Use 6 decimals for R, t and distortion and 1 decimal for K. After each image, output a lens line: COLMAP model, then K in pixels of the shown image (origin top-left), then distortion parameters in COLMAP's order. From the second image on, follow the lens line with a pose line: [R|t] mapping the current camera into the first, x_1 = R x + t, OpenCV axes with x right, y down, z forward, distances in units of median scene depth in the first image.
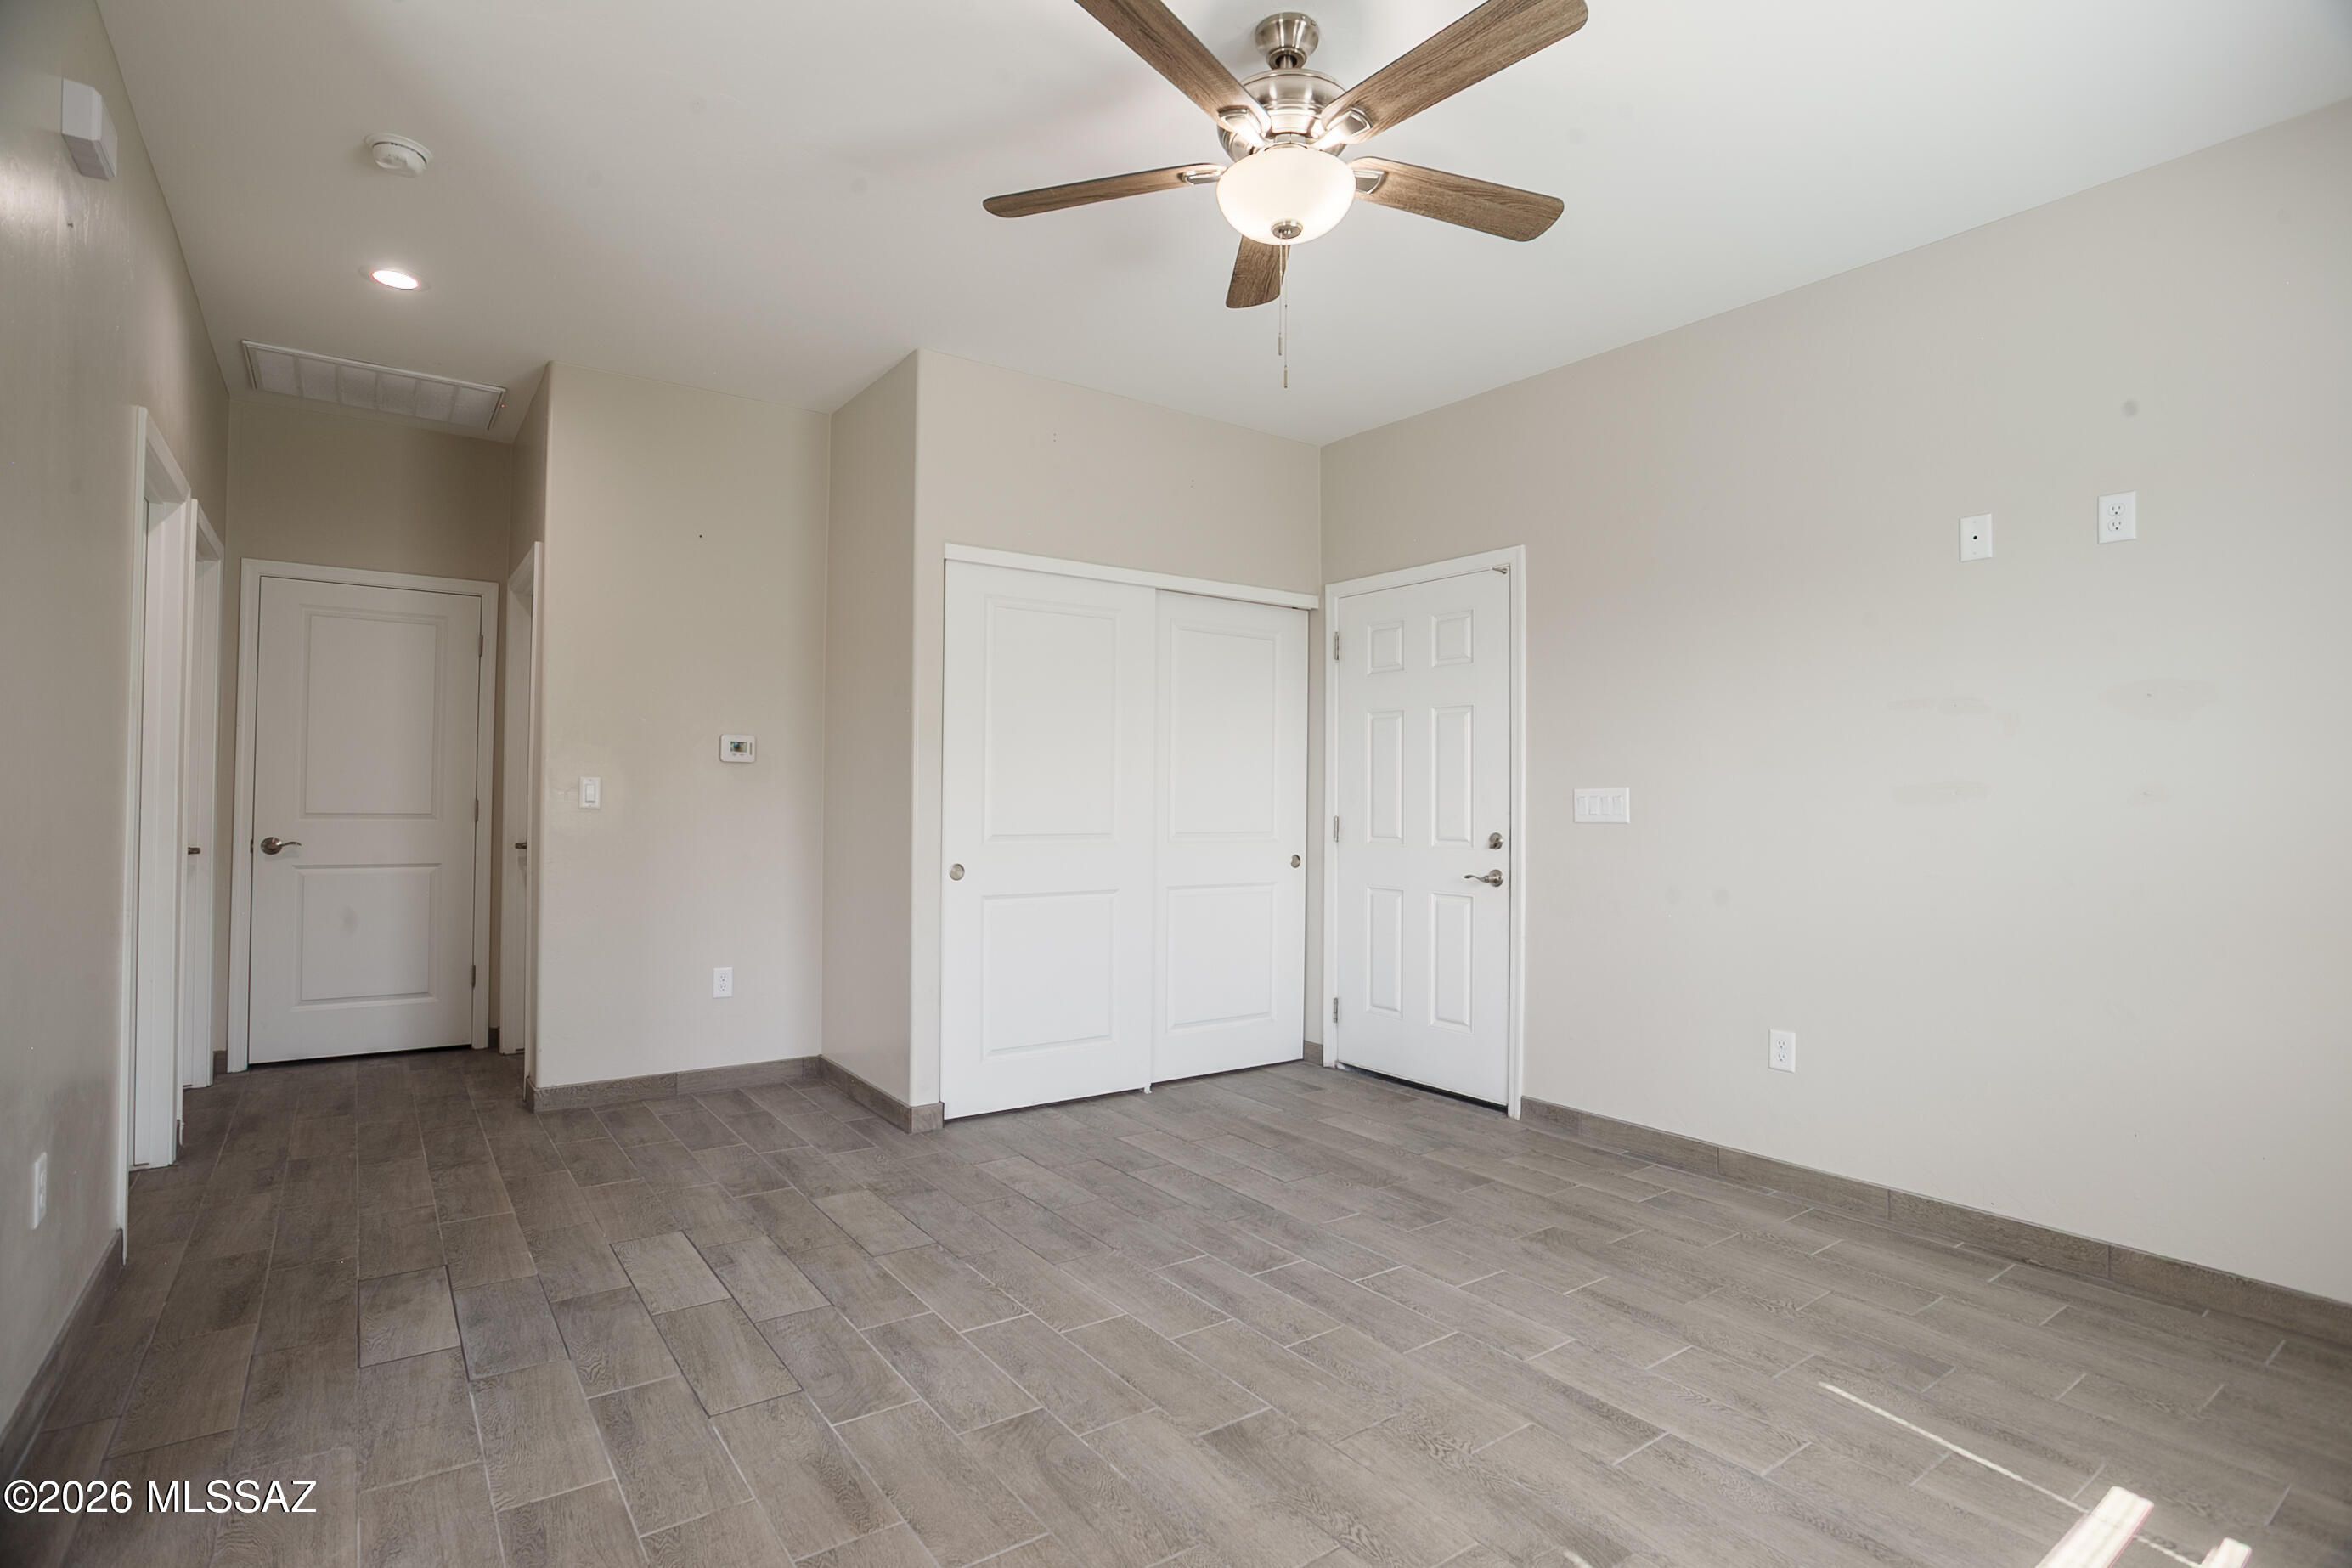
lens RADIAL K [[1217.0, 0, 1176.0], [0, 1217.0, 784.0], [0, 0, 1]] dist [-0.067558, 0.031322]
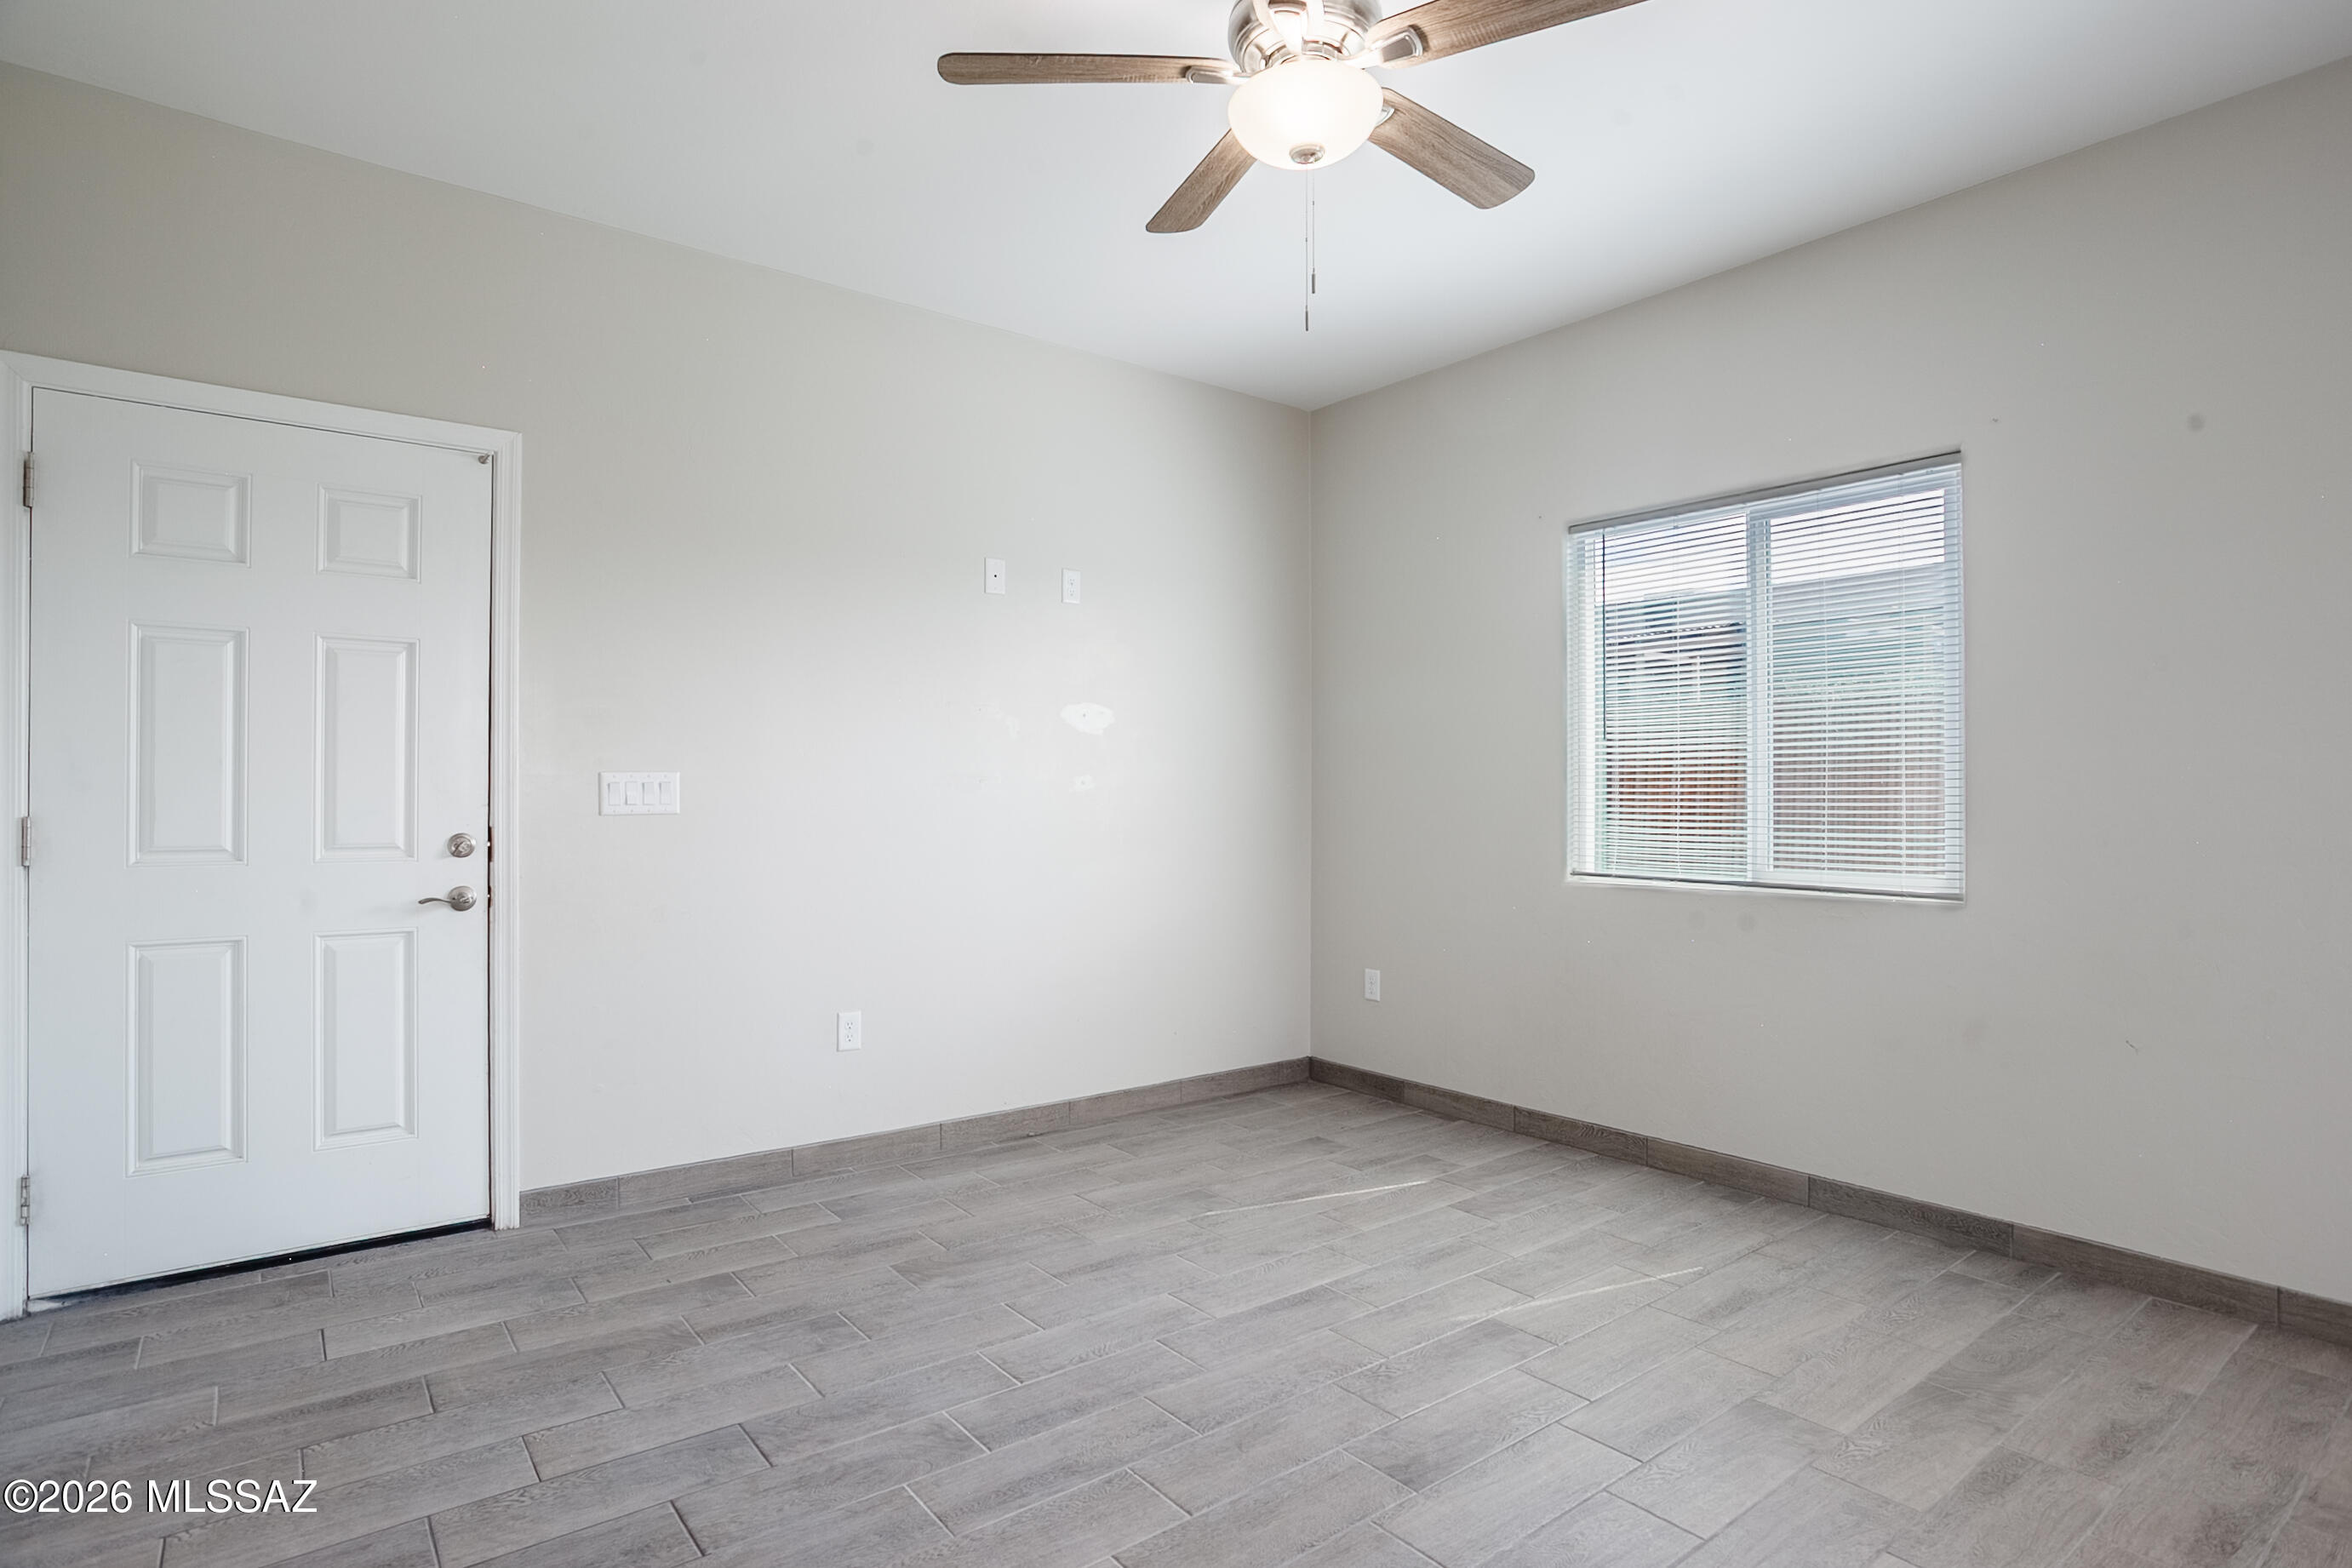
lens RADIAL K [[1217.0, 0, 1176.0], [0, 1217.0, 784.0], [0, 0, 1]] dist [-0.067558, 0.031322]
pose [[-0.058042, 0.001791, 0.998313, -0.550946], [-0.014342, 0.999894, -0.002627, 0.010301], [-0.998211, -0.014470, -0.058010, 0.791857]]
